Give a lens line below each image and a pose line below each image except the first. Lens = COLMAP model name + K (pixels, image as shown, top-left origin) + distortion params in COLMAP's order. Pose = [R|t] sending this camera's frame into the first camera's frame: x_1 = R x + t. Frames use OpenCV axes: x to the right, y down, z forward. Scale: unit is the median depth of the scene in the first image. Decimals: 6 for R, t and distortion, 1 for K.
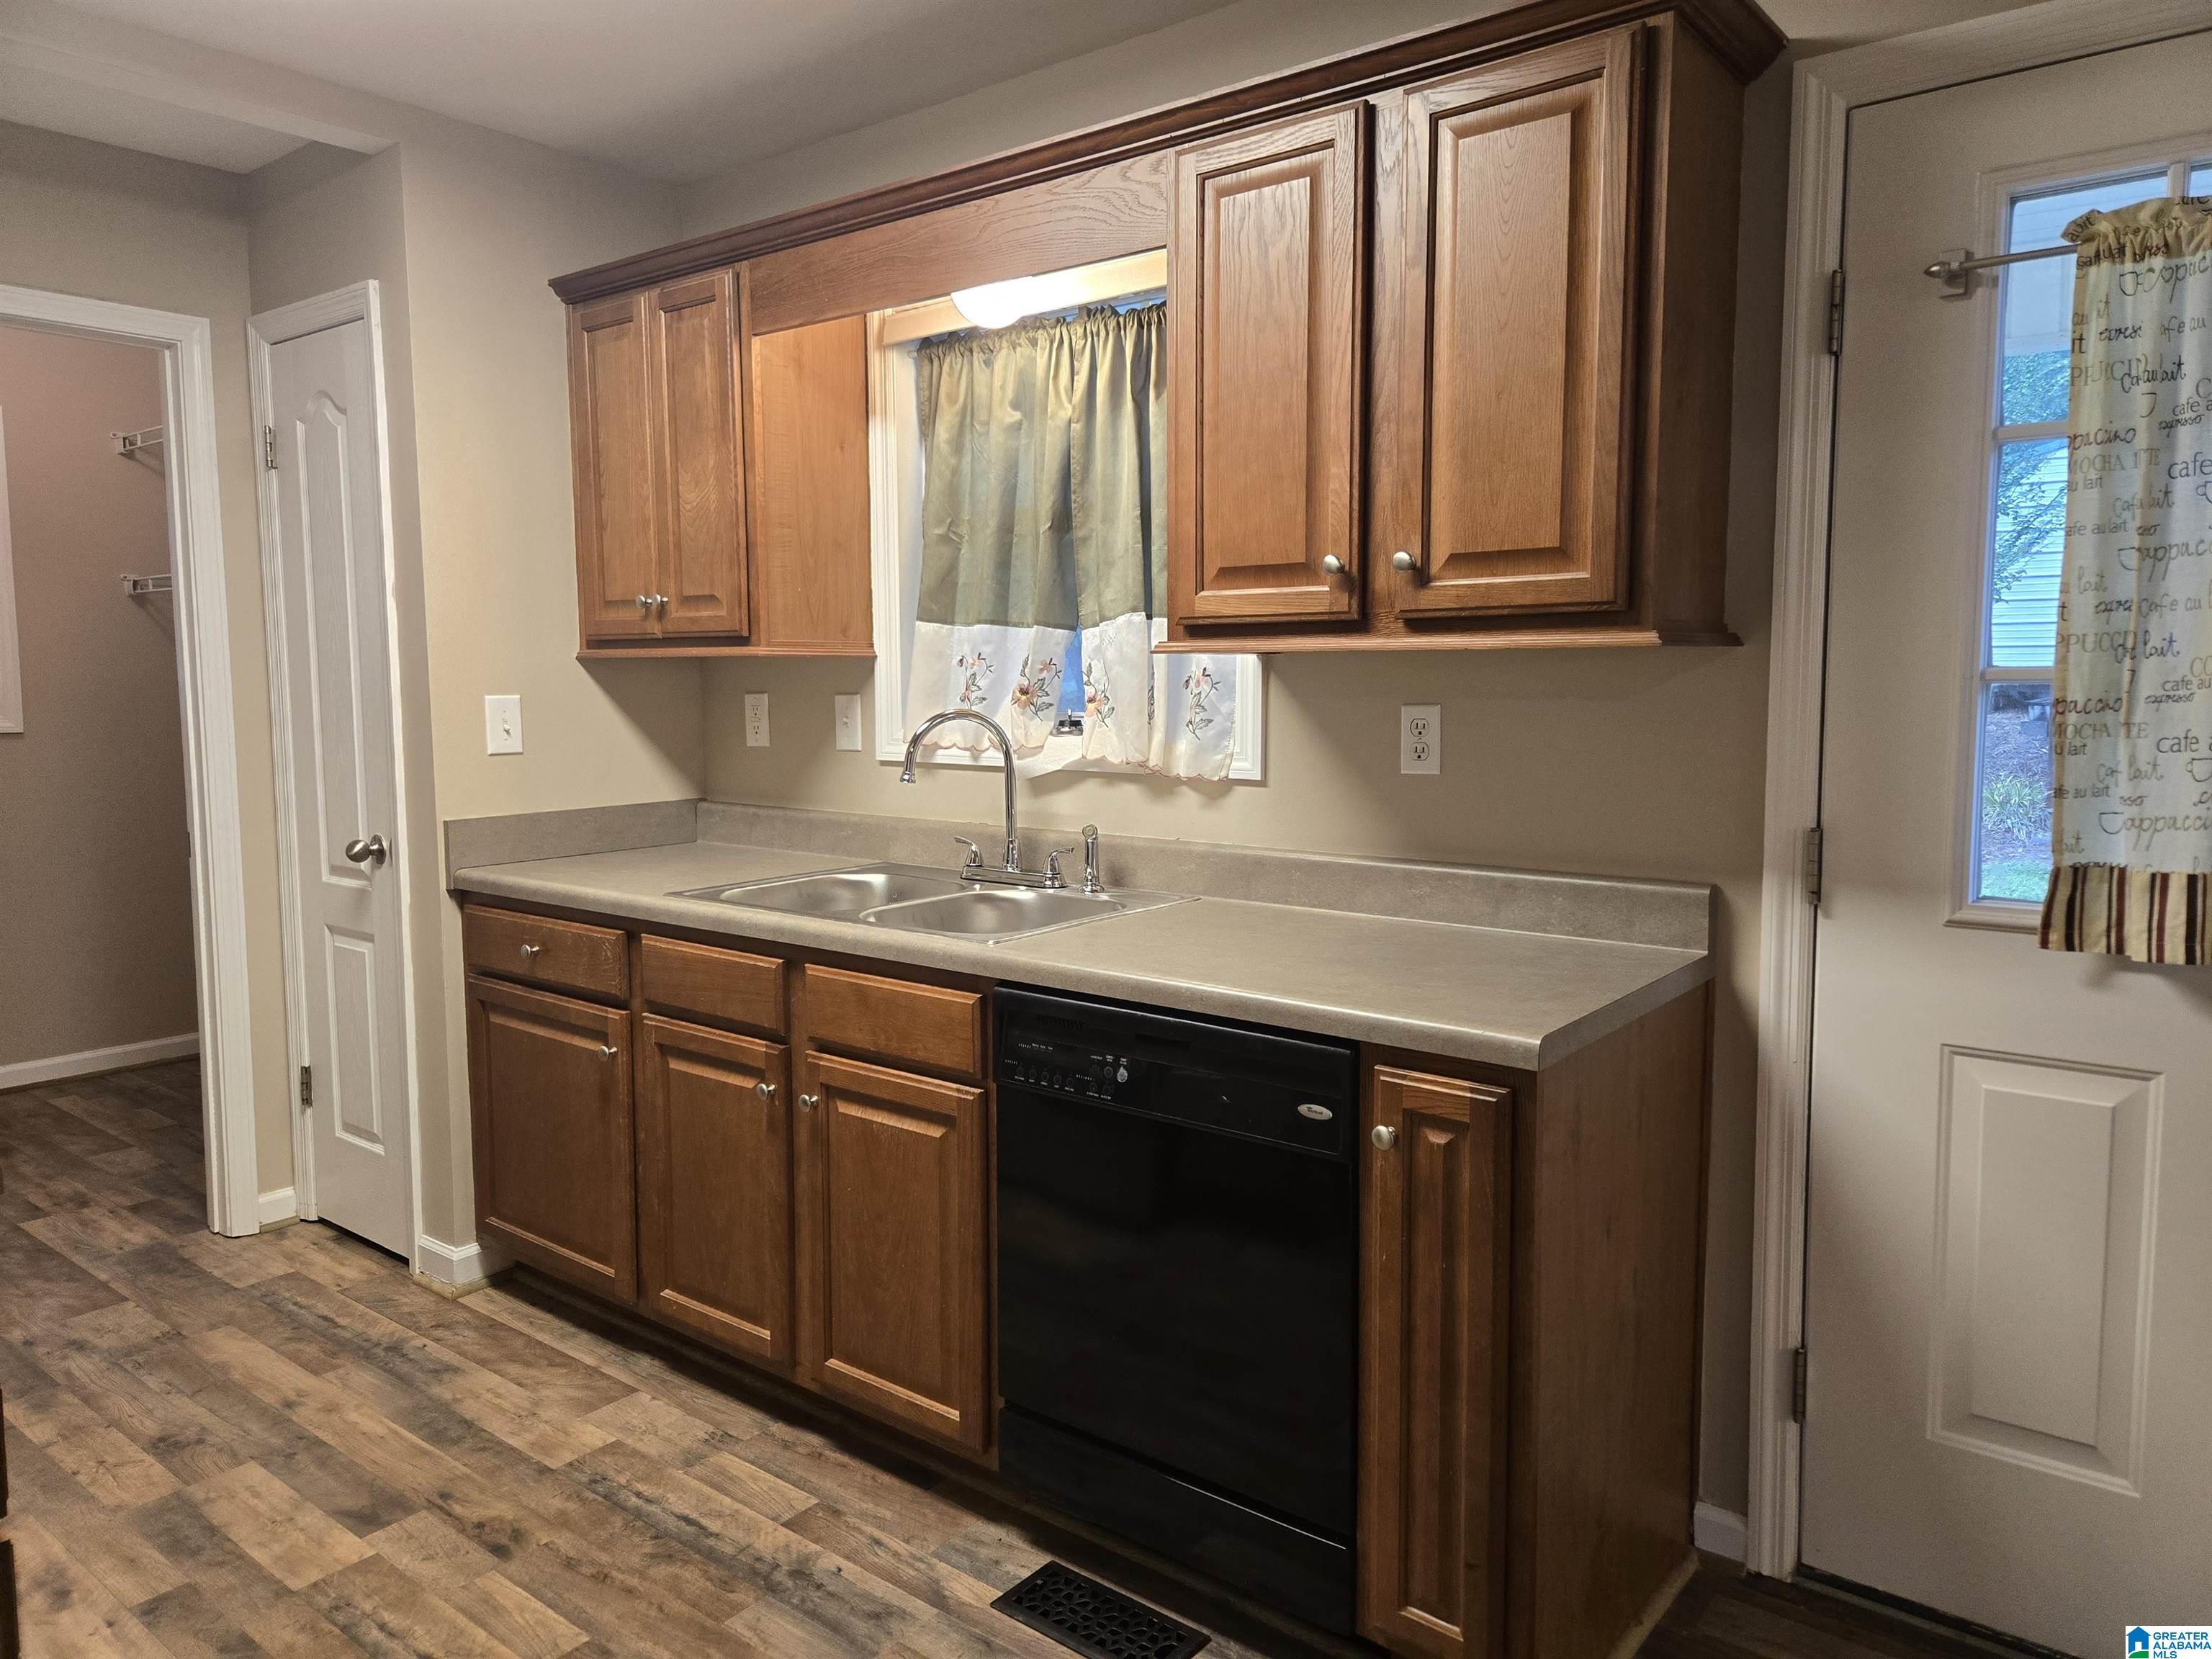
lens RADIAL K [[1483.3, 0, 1108.7], [0, 1483.3, 808.5], [0, 0, 1]] dist [0.068197, -0.062375]
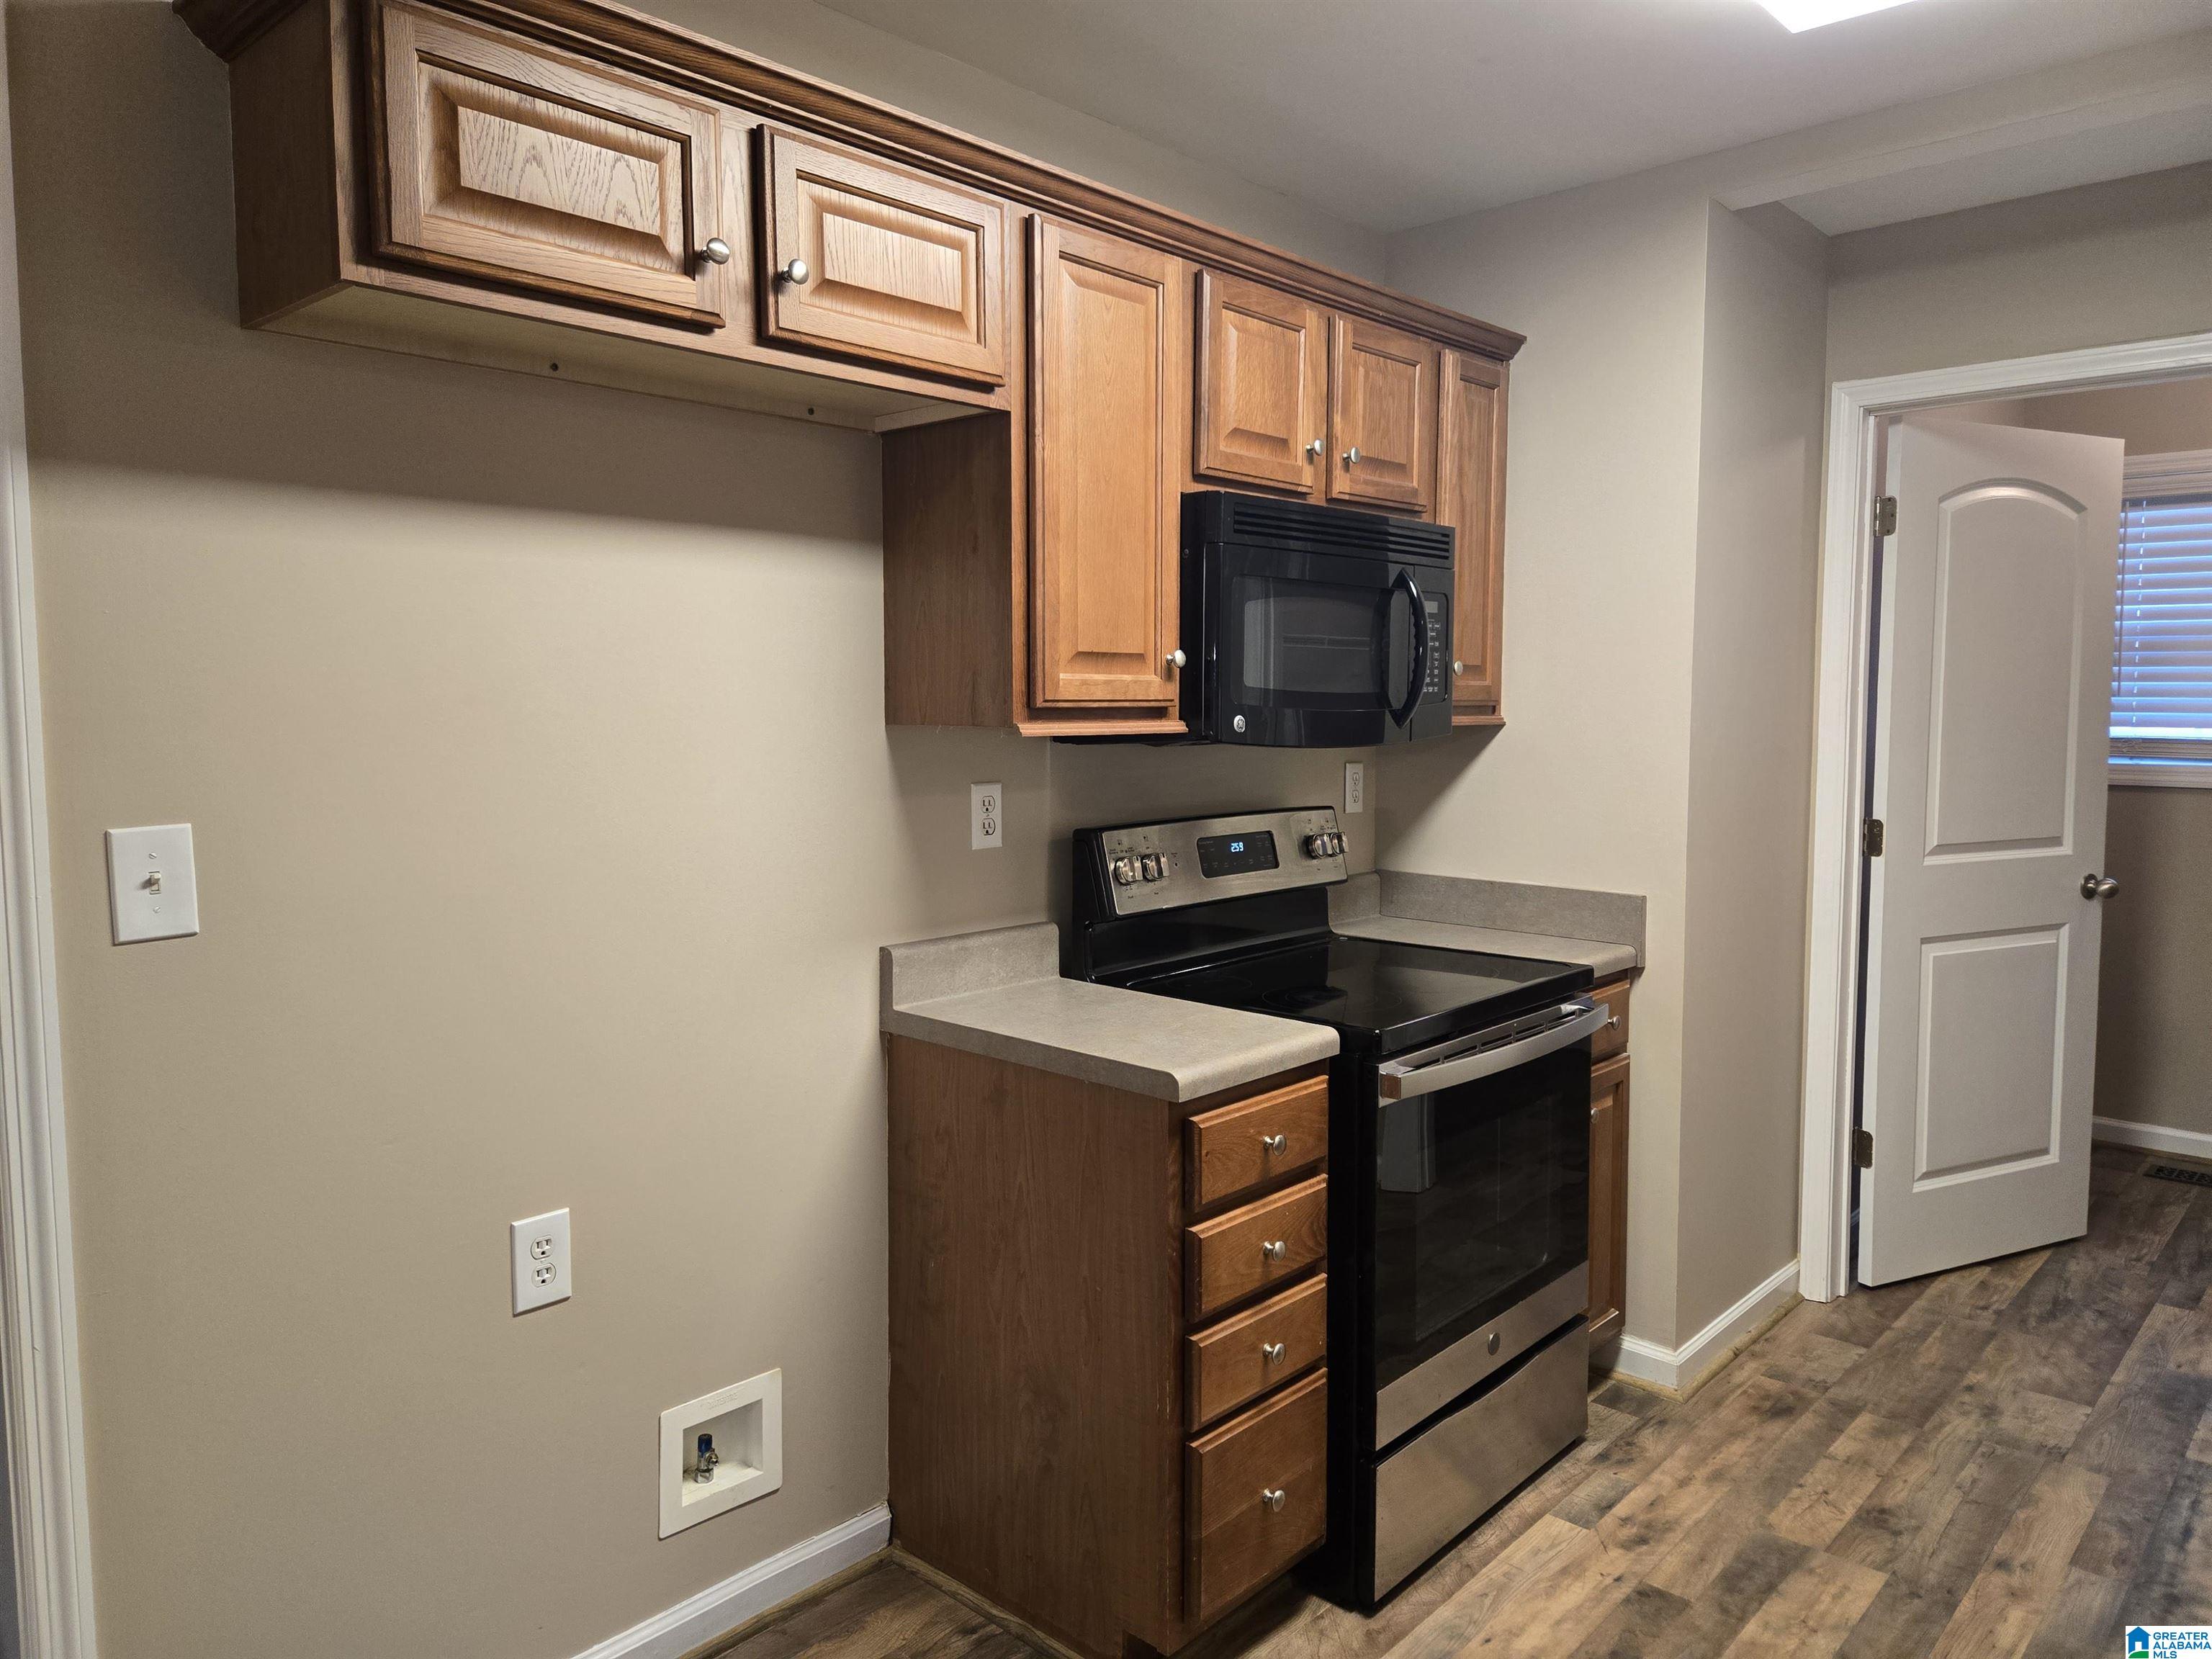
lens RADIAL K [[1476.2, 0, 1102.6], [0, 1476.2, 805.1], [0, 0, 1]] dist [0.072383, -0.066594]
pose [[-0.083518, 0.071619, -0.993929, 0.372207], [-0.090593, 0.992738, 0.079145, -0.077738], [0.992380, 0.096653, -0.076424, 0.519919]]
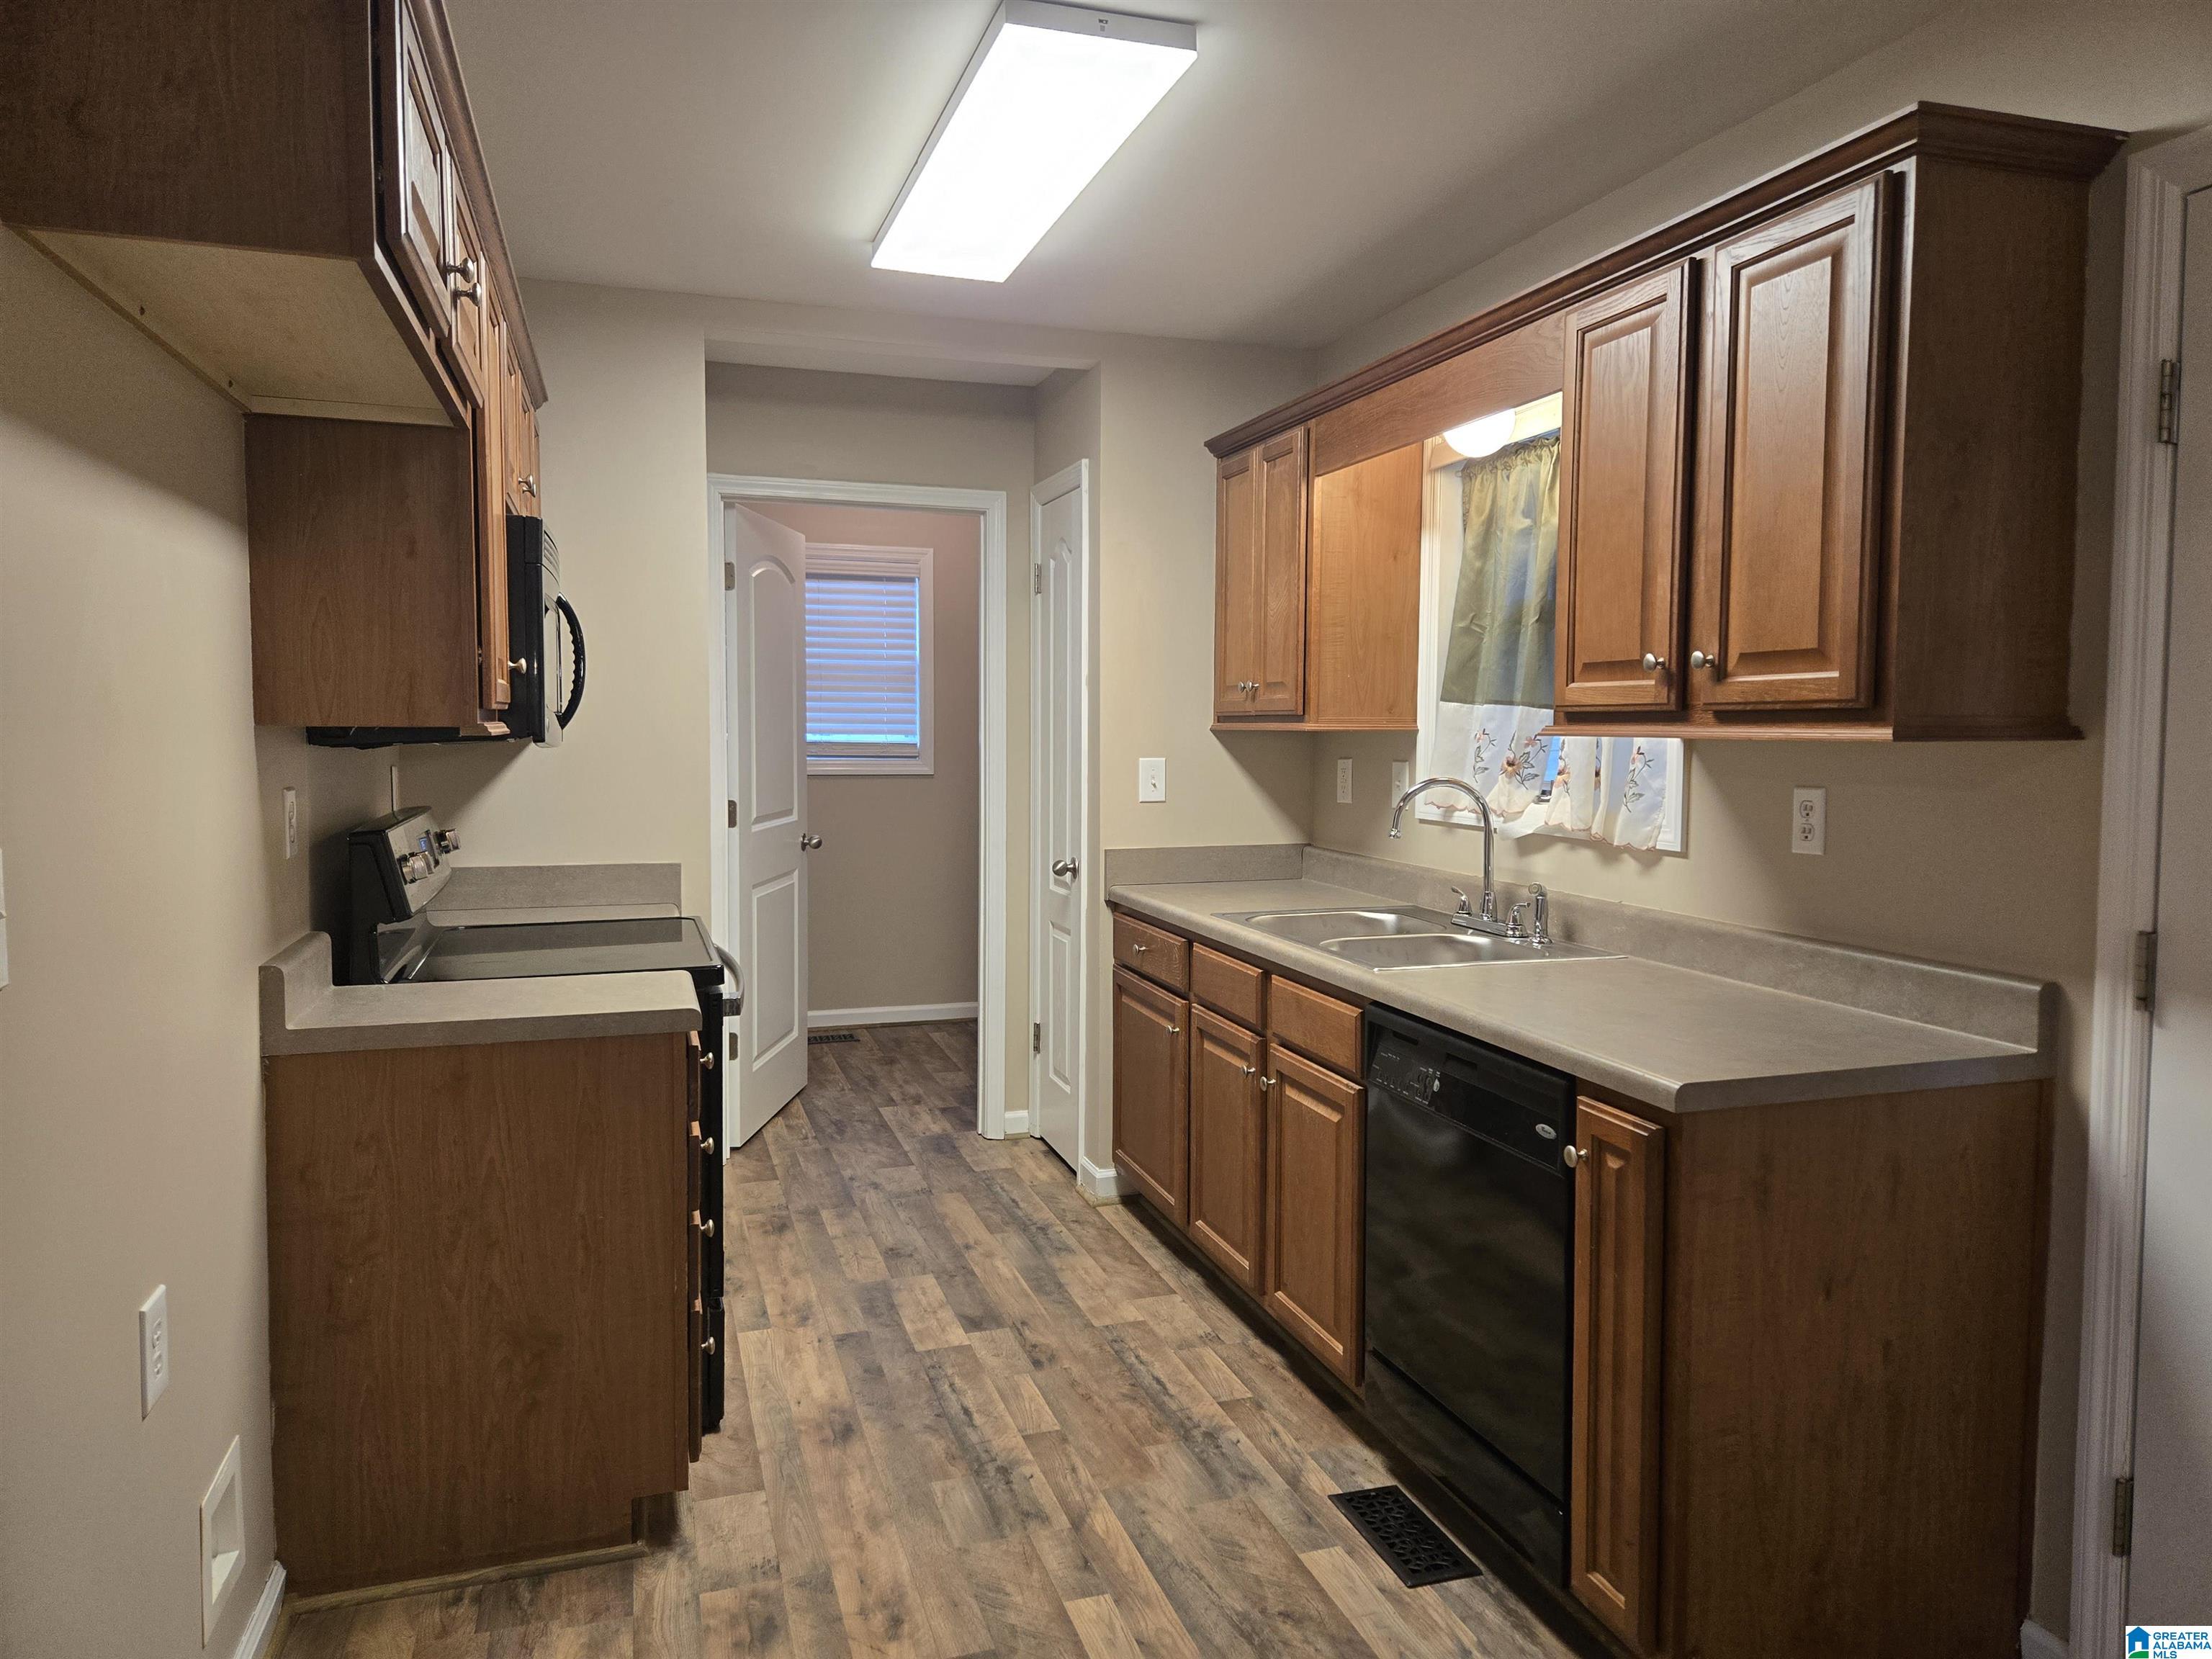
lens RADIAL K [[1476.2, 0, 1102.6], [0, 1476.2, 805.1], [0, 0, 1]] dist [0.072383, -0.066594]
pose [[0.830239, 0.038082, -0.556106, 0.353940], [-0.057848, 0.998163, -0.018011, -0.009127], [0.554398, 0.047123, 0.830916, -0.133988]]
